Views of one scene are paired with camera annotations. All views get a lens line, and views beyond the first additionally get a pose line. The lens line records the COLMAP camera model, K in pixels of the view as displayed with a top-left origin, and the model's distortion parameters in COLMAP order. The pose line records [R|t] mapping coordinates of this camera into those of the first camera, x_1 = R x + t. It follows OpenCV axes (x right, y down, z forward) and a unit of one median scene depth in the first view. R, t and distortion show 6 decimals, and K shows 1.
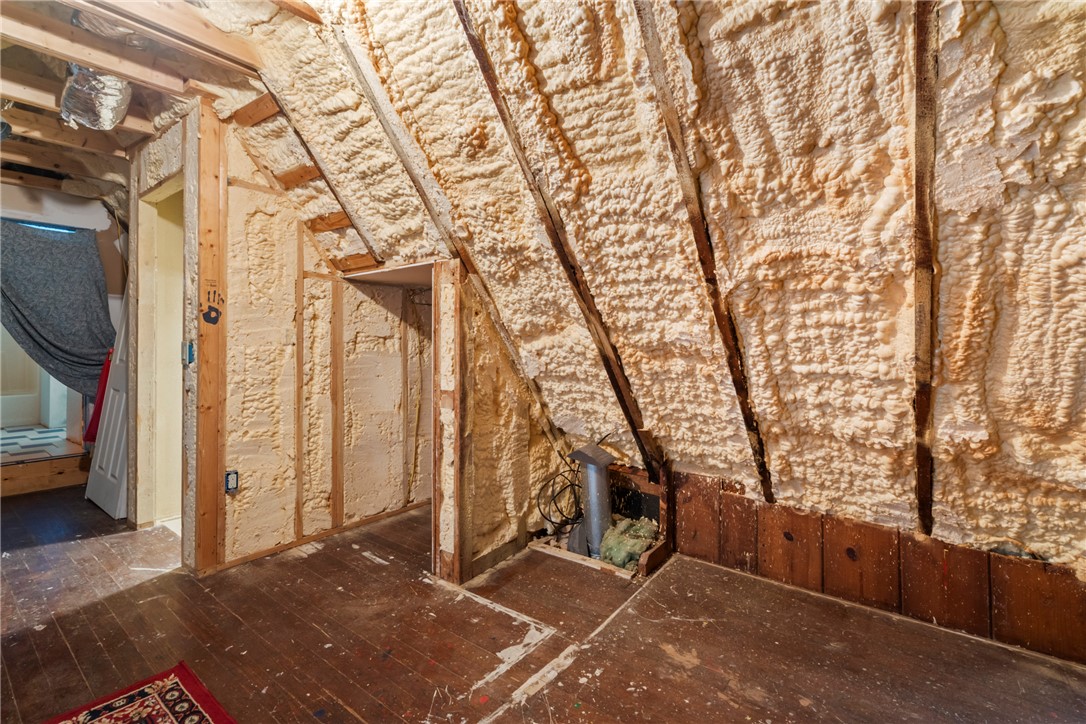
lens RADIAL K [[504.8, 0, 541.7], [0, 504.8, 340.0], [0, 0, 1]] dist [-0.000275, -0.000018]
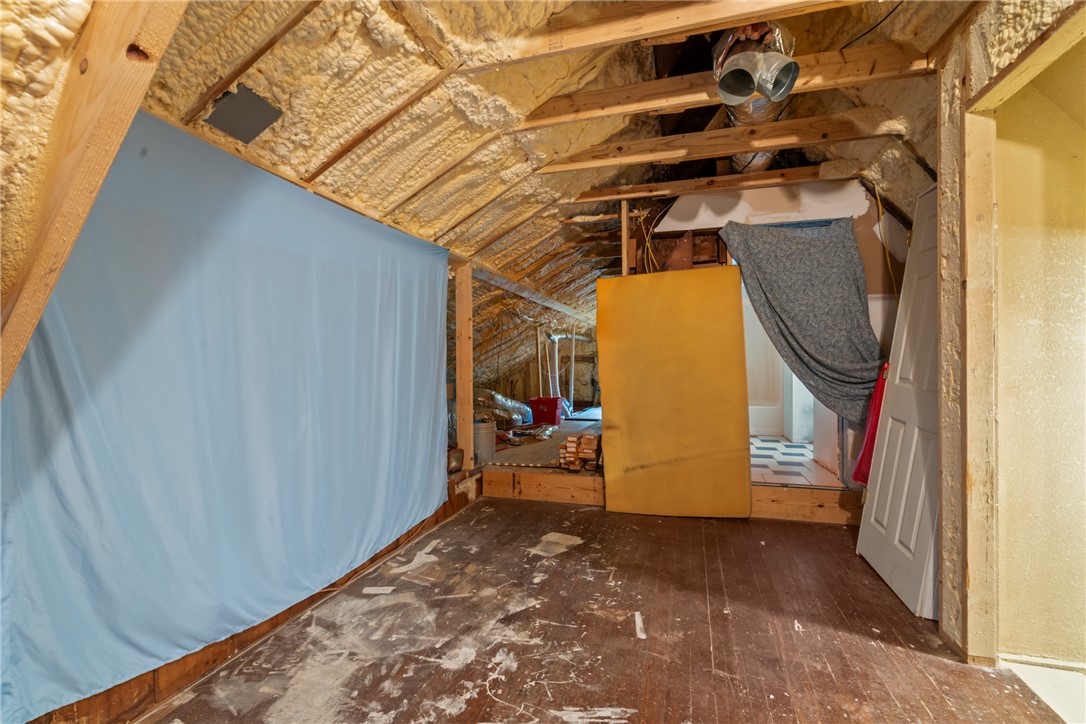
lens RADIAL K [[497.1, 0, 538.4], [0, 497.1, 360.6], [0, 0, 1]] dist [0.002482, 0.000670]
pose [[0.365838, -0.004598, -0.930667, -0.345921], [0.016674, 0.999860, 0.001615, 0.003718], [0.930529, -0.016109, 0.365863, 0.247229]]
